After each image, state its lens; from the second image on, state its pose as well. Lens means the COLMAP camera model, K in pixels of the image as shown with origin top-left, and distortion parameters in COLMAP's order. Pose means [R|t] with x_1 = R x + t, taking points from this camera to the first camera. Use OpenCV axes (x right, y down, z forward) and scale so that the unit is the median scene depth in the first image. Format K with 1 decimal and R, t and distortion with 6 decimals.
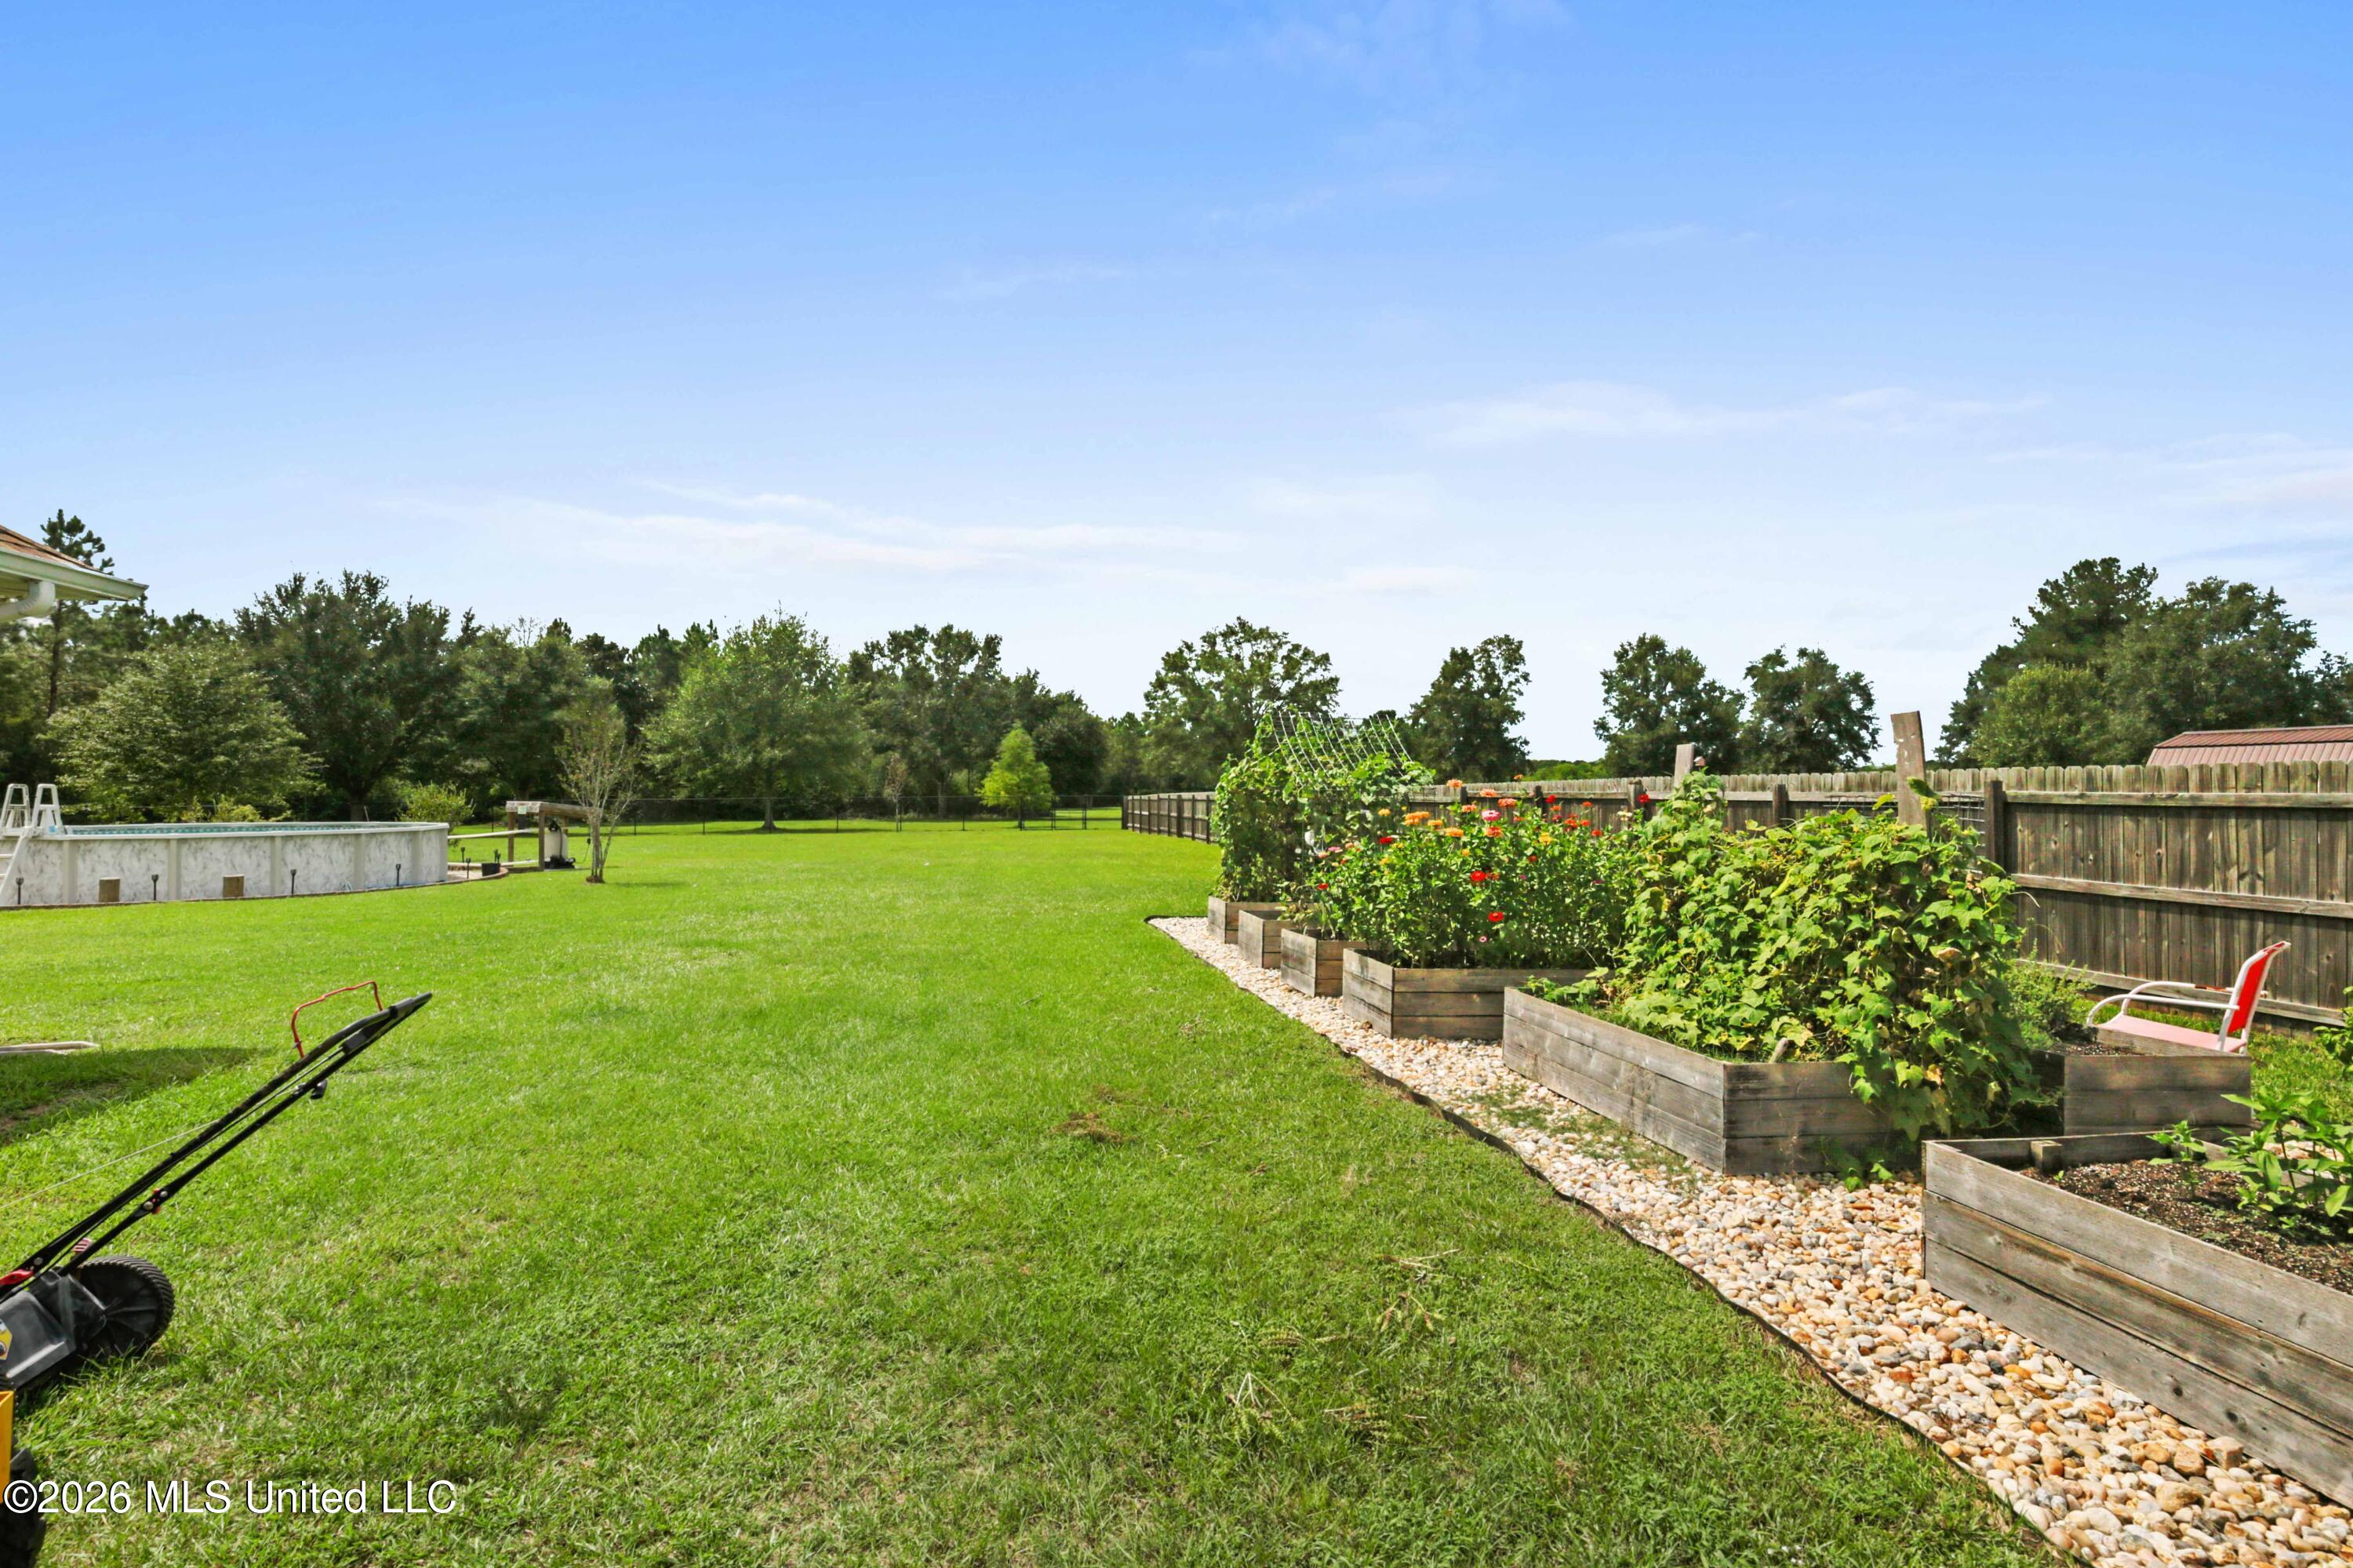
lens RADIAL K [[1102.5, 0, 1175.2], [0, 1102.5, 768.1], [0, 0, 1]] dist [-0.000436, 0.010771]
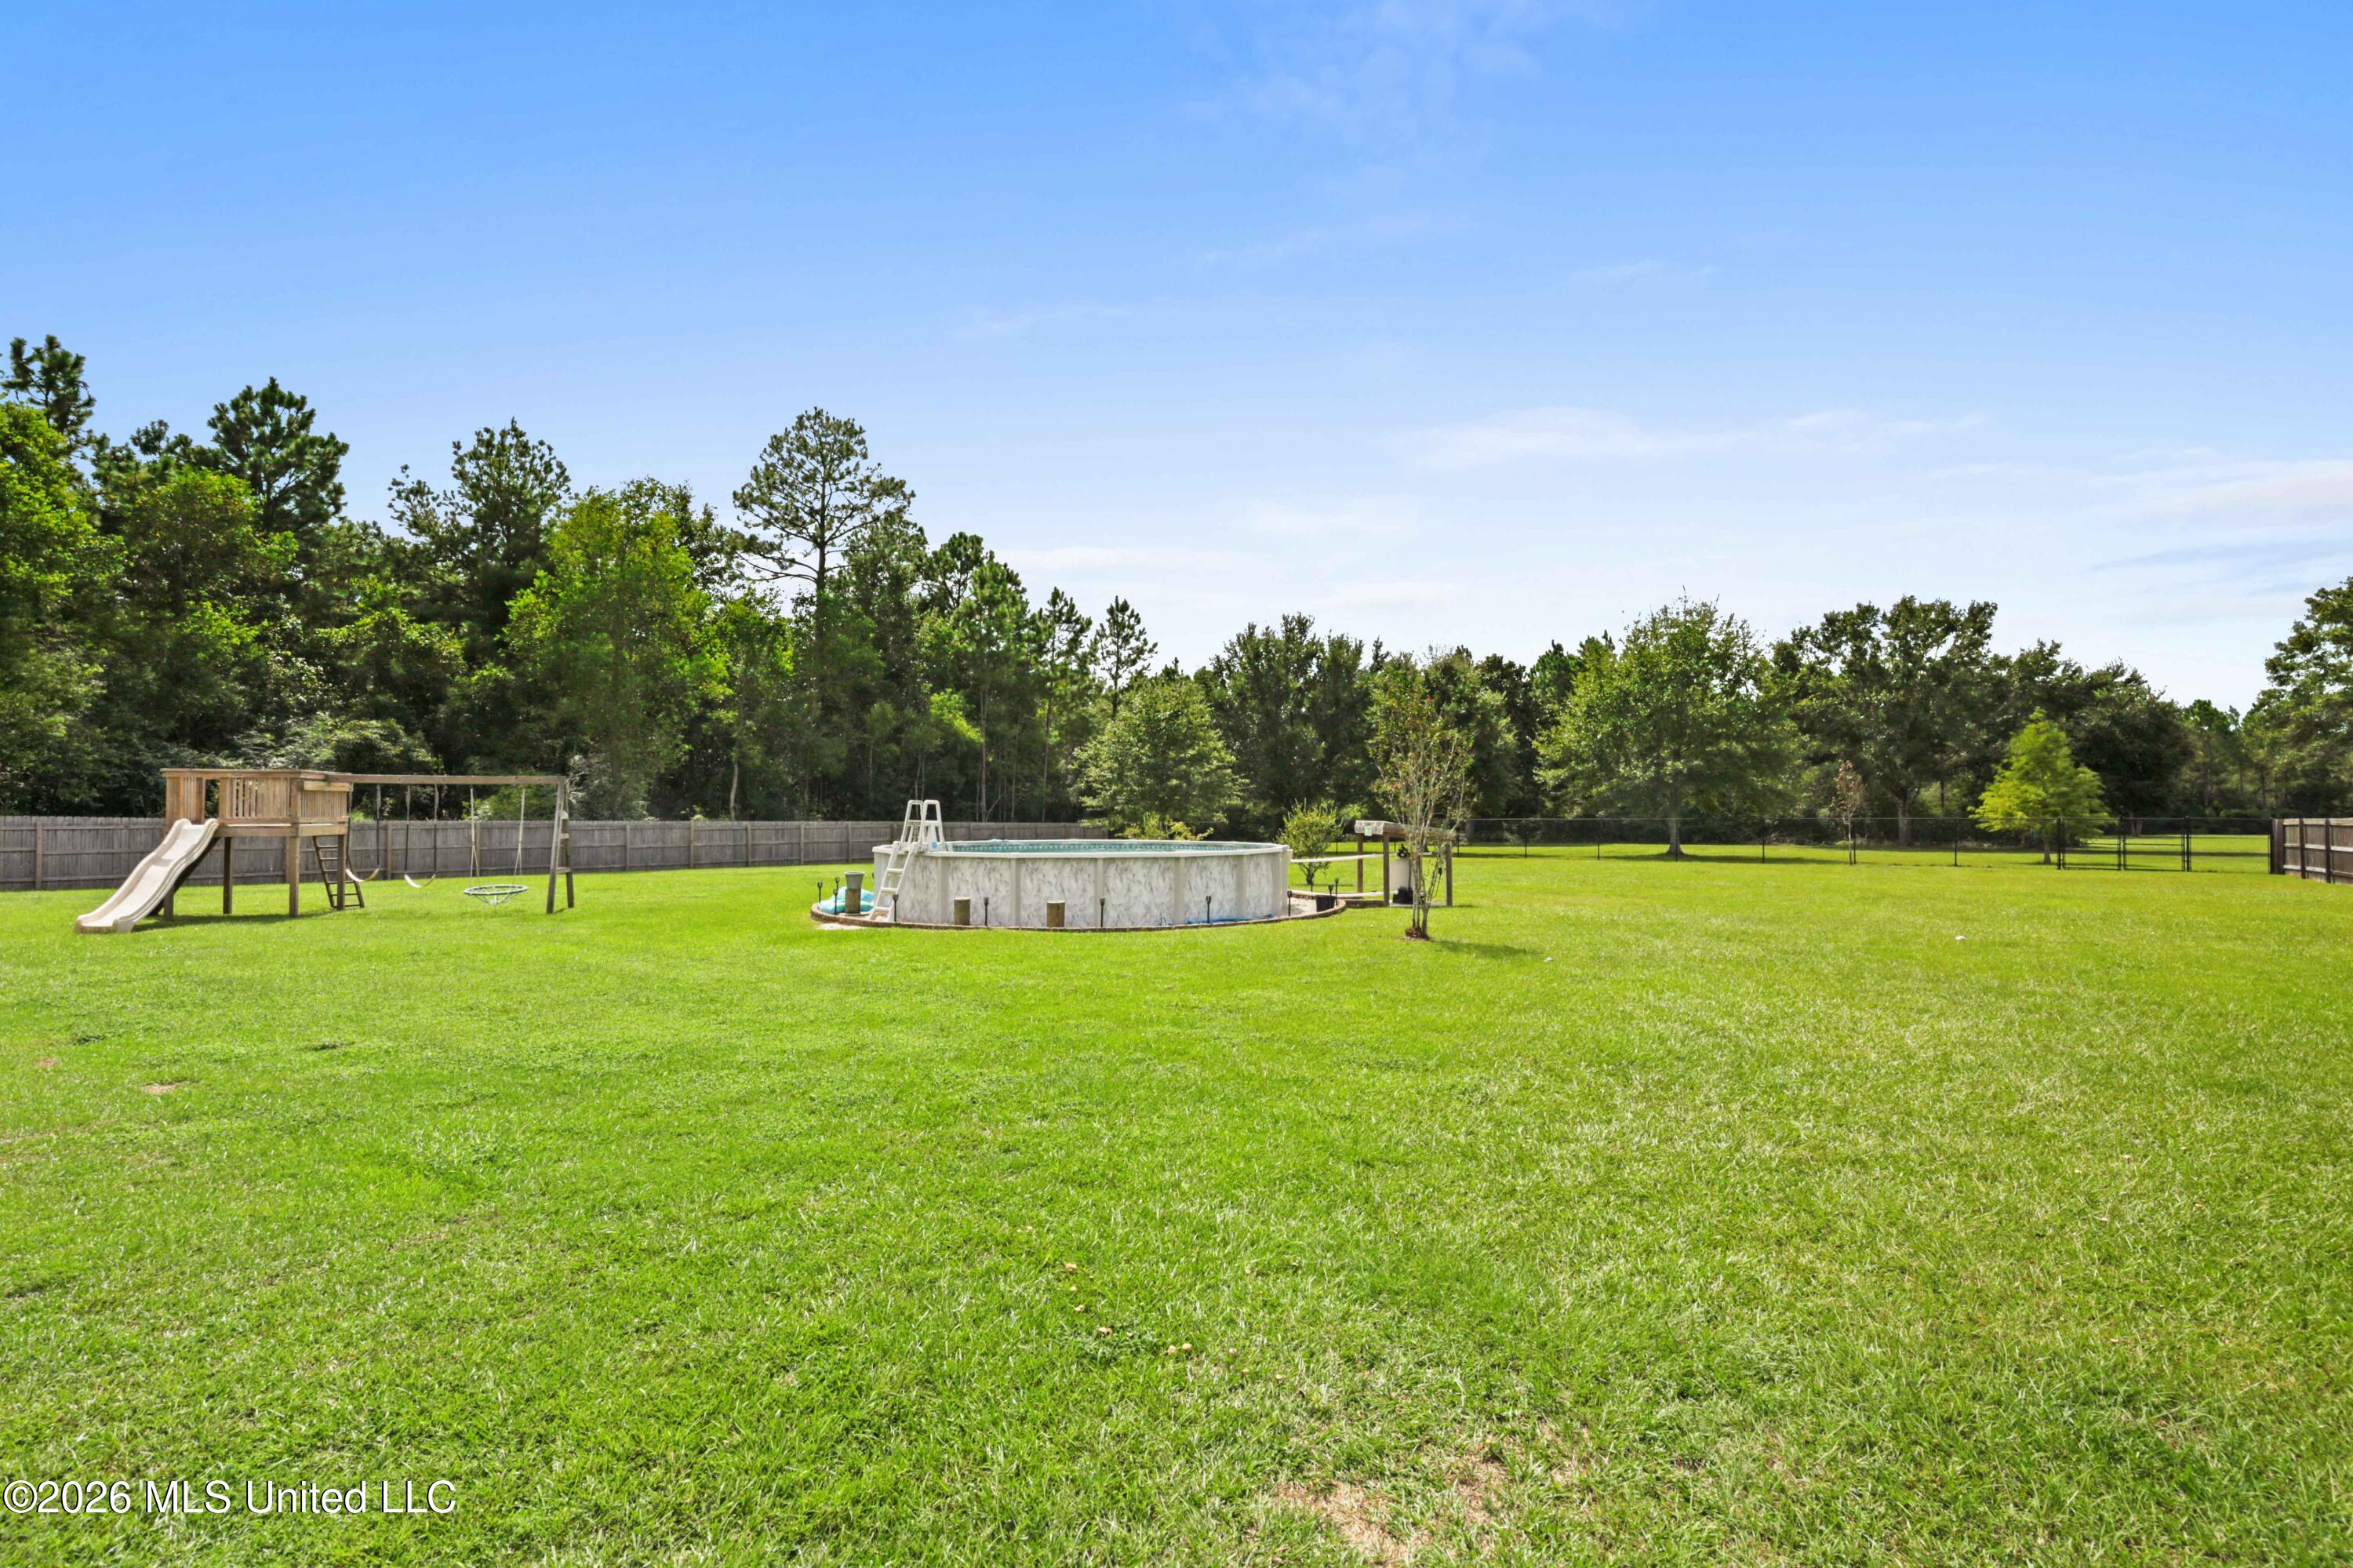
lens RADIAL K [[1092.3, 0, 1166.7], [0, 1092.3, 791.0], [0, 0, 1]] dist [-0.001207, -0.000227]
pose [[0.704552, -0.012152, -0.709548, -0.046188], [0.013744, 0.999900, -0.003477, 0.003496], [0.709519, -0.007302, 0.704648, 0.127667]]
